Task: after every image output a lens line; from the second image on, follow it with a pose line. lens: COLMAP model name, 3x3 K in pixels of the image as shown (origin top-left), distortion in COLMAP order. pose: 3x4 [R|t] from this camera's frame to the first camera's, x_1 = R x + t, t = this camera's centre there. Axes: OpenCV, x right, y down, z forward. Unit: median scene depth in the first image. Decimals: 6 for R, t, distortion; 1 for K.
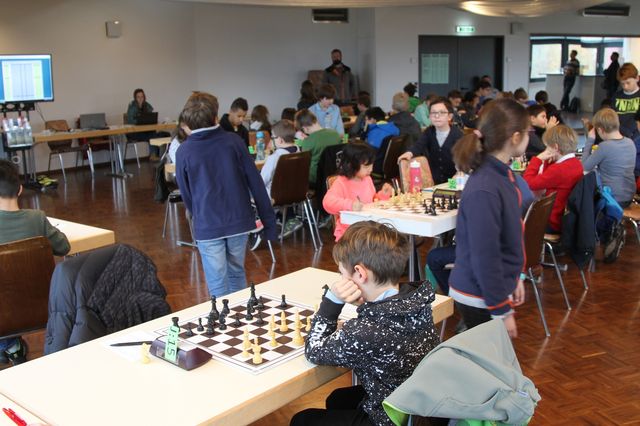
lens RADIAL K [[724.3, 0, 320.0], [0, 724.3, 213.0], [0, 0, 1]] dist [-0.098287, 0.031971]
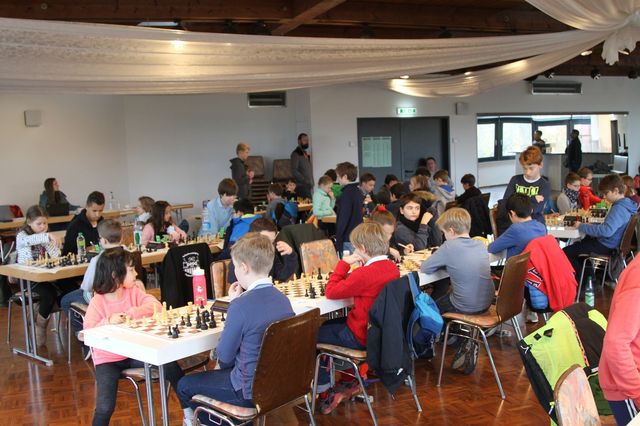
lens RADIAL K [[724.3, 0, 320.0], [0, 724.3, 213.0], [0, 0, 1]] dist [-0.098287, 0.031971]
pose [[0.999836, -0.016058, -0.008342, 0.093098], [0.015038, 0.993758, -0.110542, -0.012532], [0.010065, 0.110398, 0.993837, 0.042488]]
